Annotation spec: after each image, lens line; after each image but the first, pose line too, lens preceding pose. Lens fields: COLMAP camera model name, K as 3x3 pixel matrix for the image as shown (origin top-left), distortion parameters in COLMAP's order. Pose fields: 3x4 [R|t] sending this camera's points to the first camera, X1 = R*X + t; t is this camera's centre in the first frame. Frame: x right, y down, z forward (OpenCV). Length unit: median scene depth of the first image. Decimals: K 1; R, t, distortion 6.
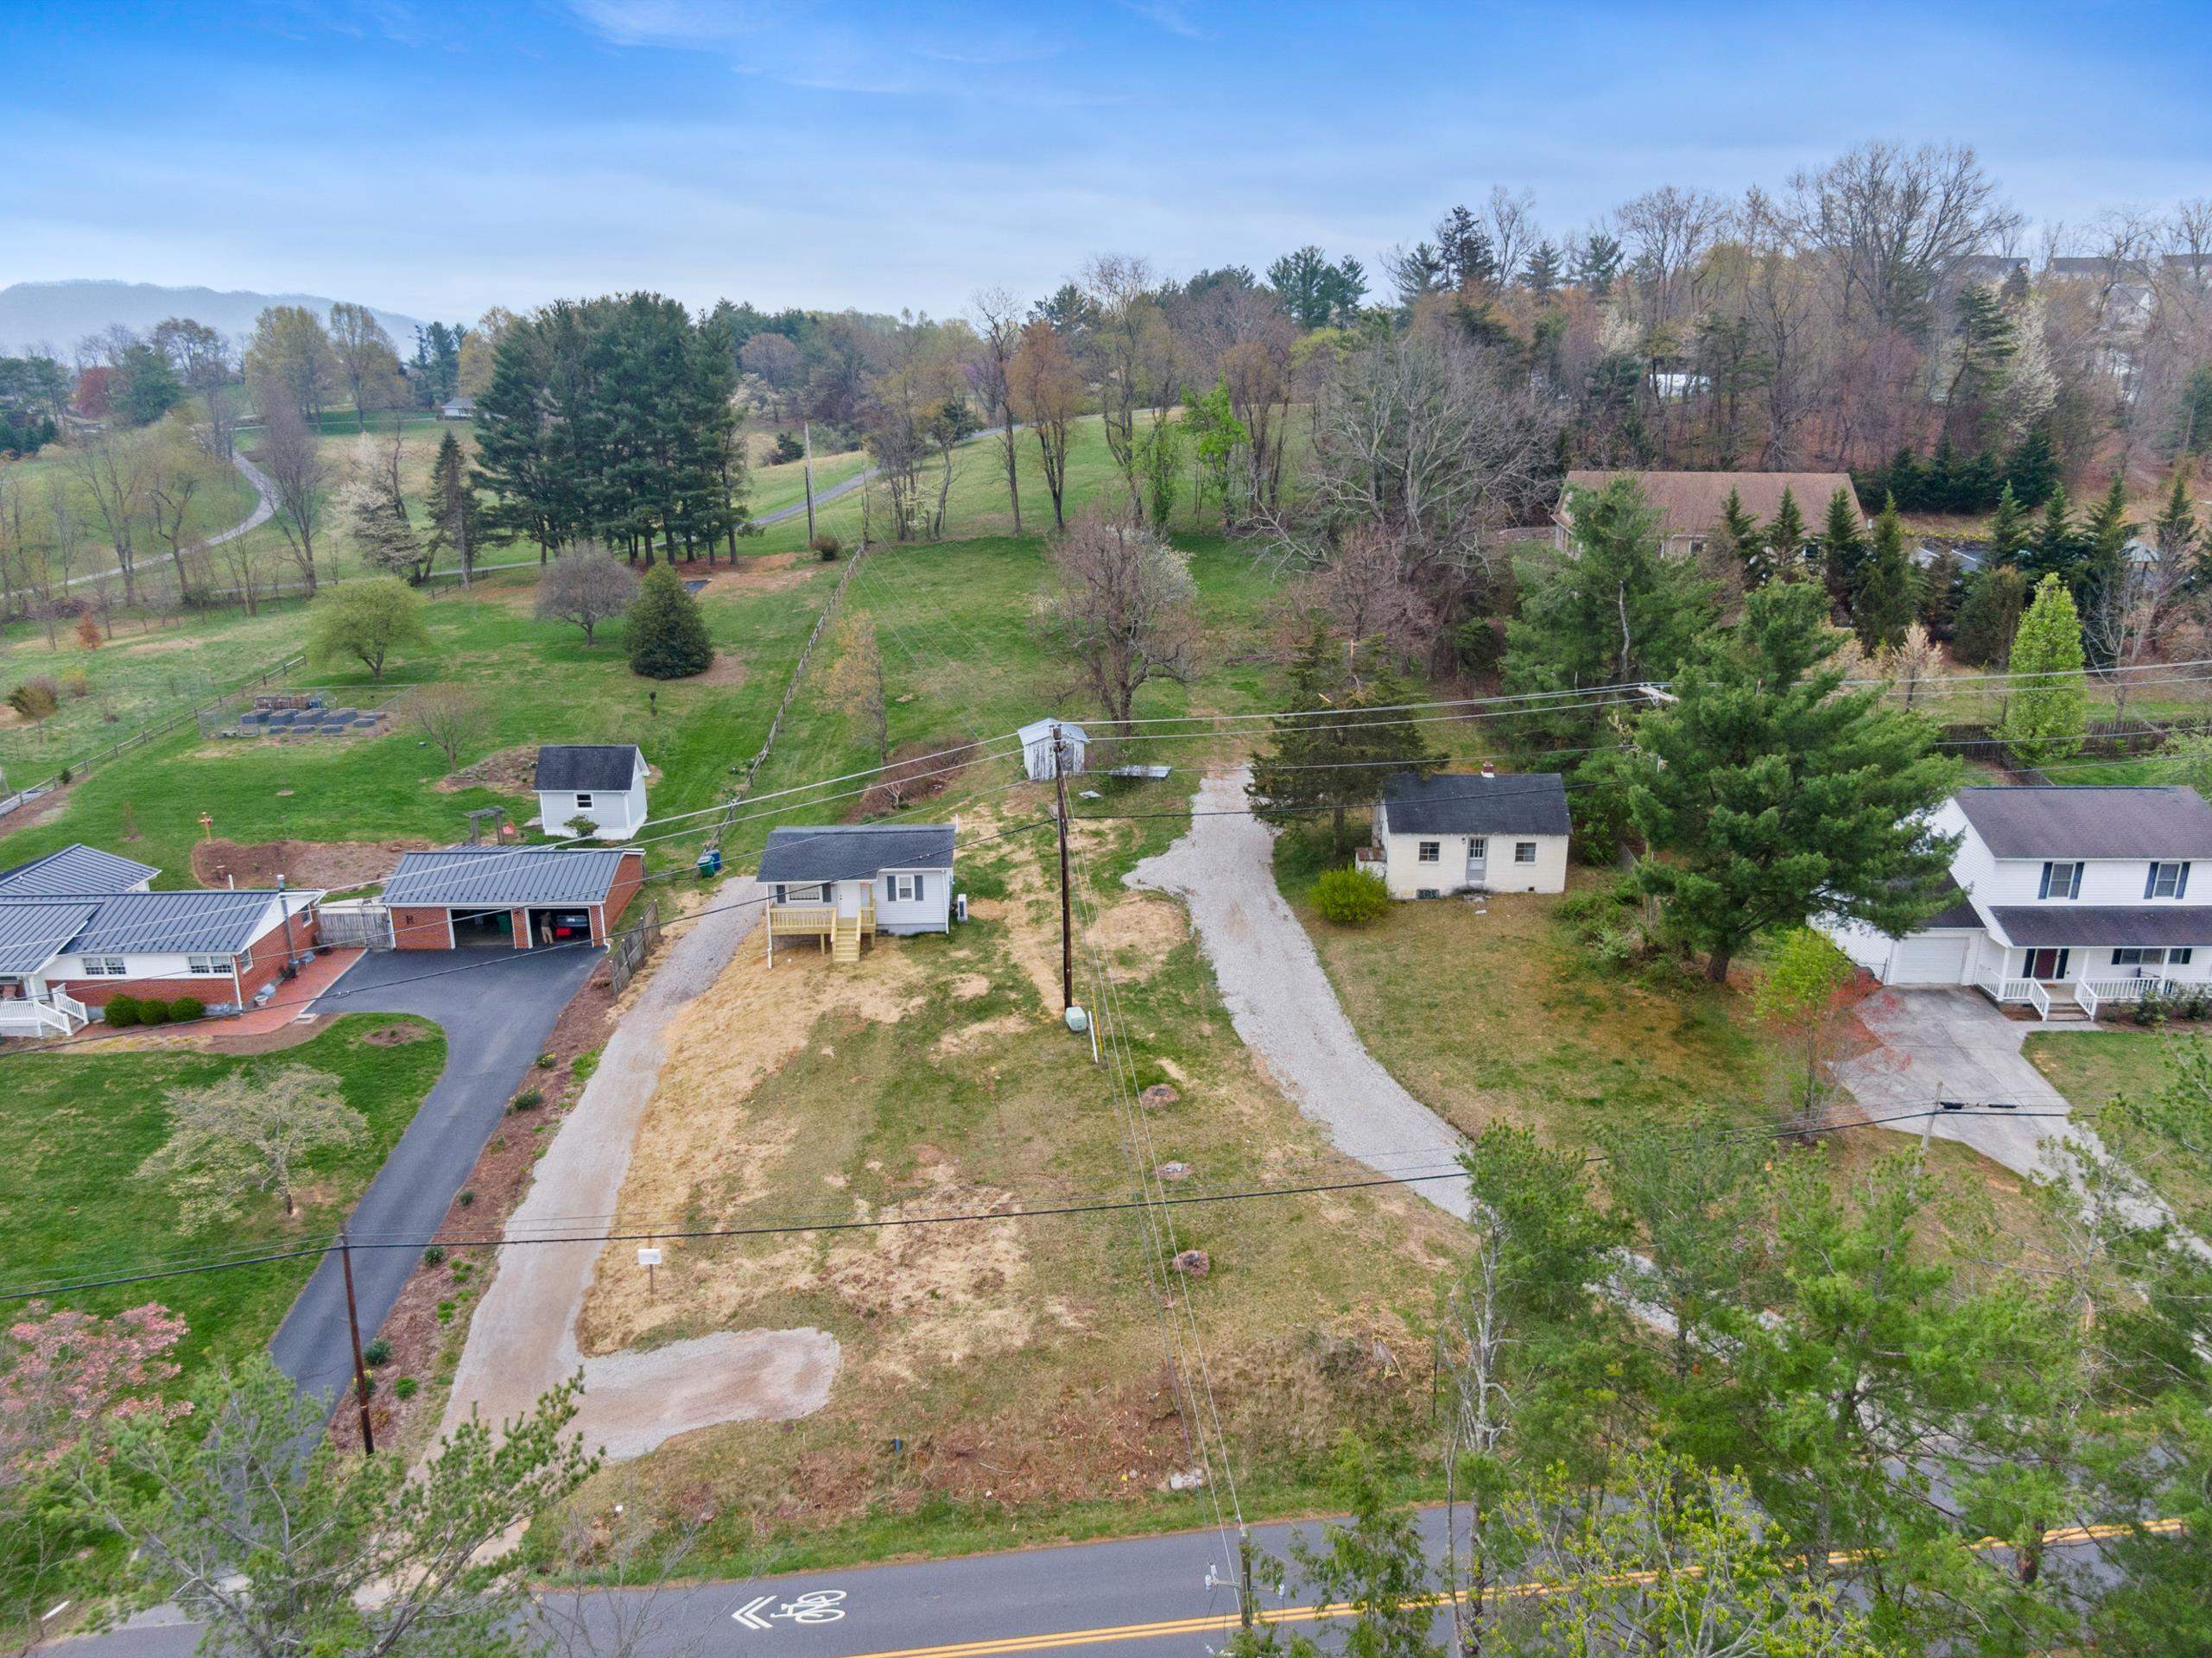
lens RADIAL K [[1582.6, 0, 1106.0], [0, 1582.6, 829.0], [0, 0, 1]] dist [0.056010, -0.087445]
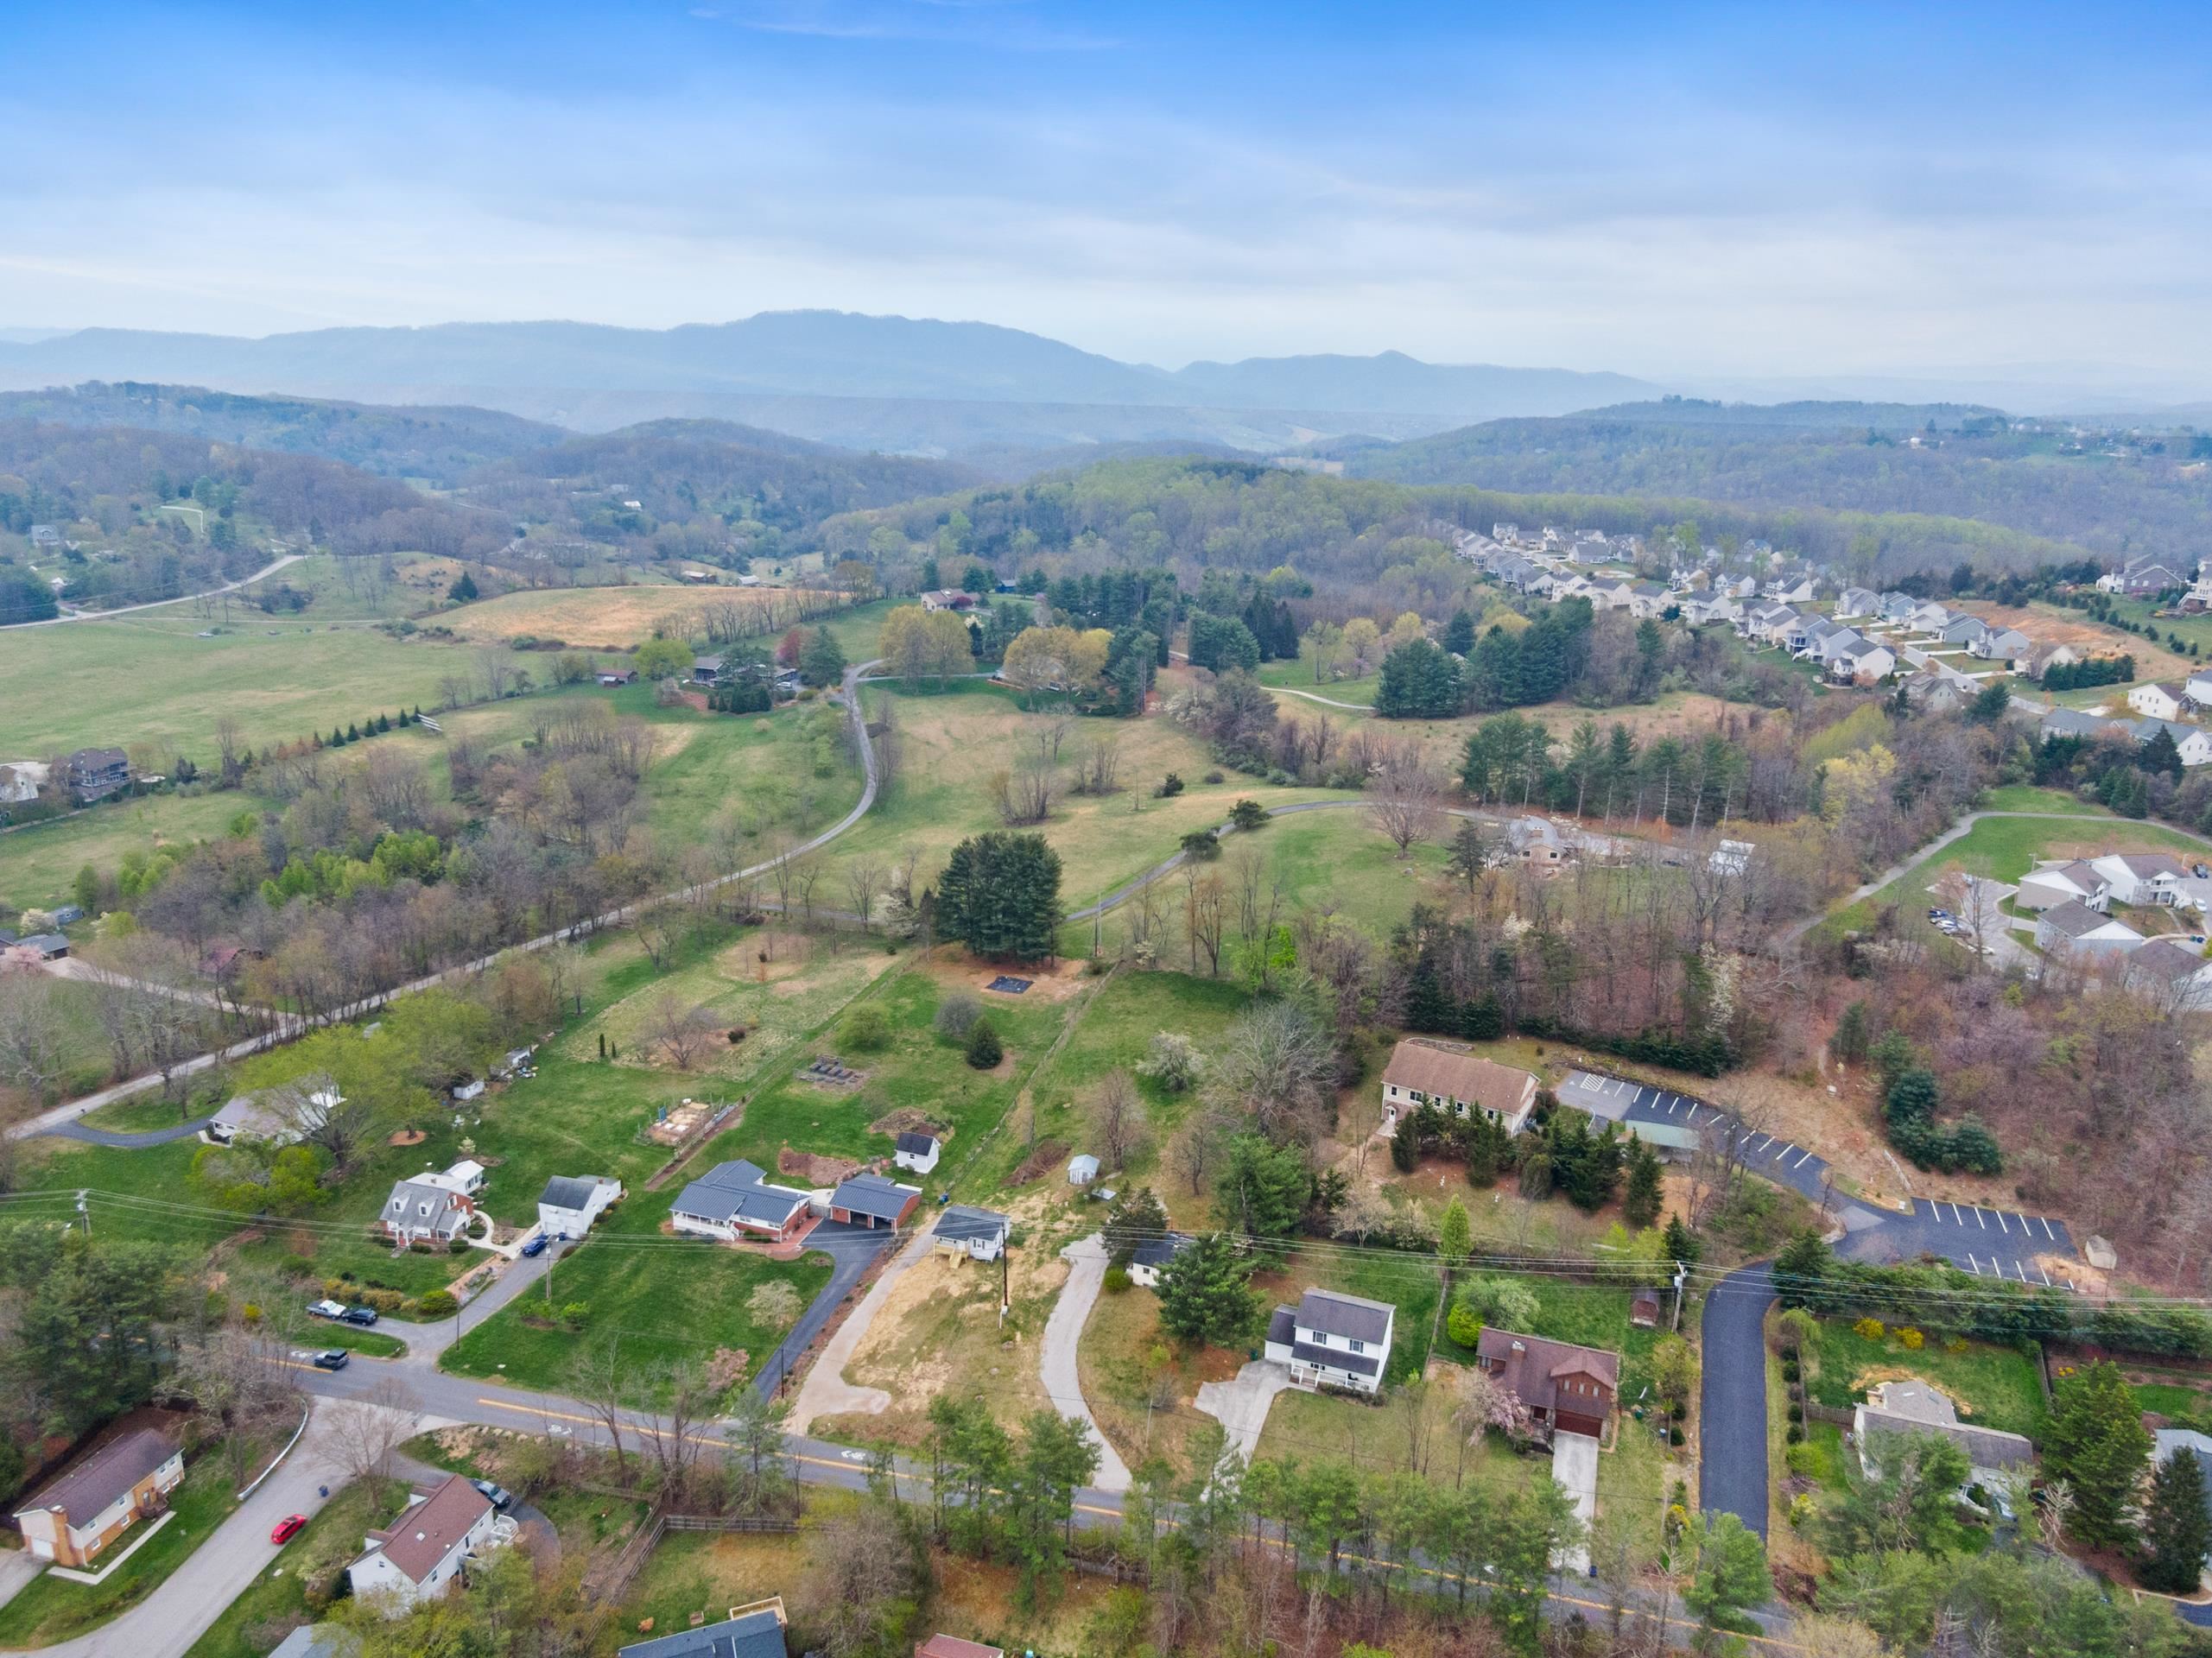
lens RADIAL K [[1582.6, 0, 1106.0], [0, 1582.6, 829.0], [0, 0, 1]] dist [0.056010, -0.087445]
pose [[0.931353, 0.120255, -0.343685, 1.080477], [-0.121653, 0.992417, 0.017577, -0.862082], [0.343193, 0.025440, 0.938920, -1.822156]]
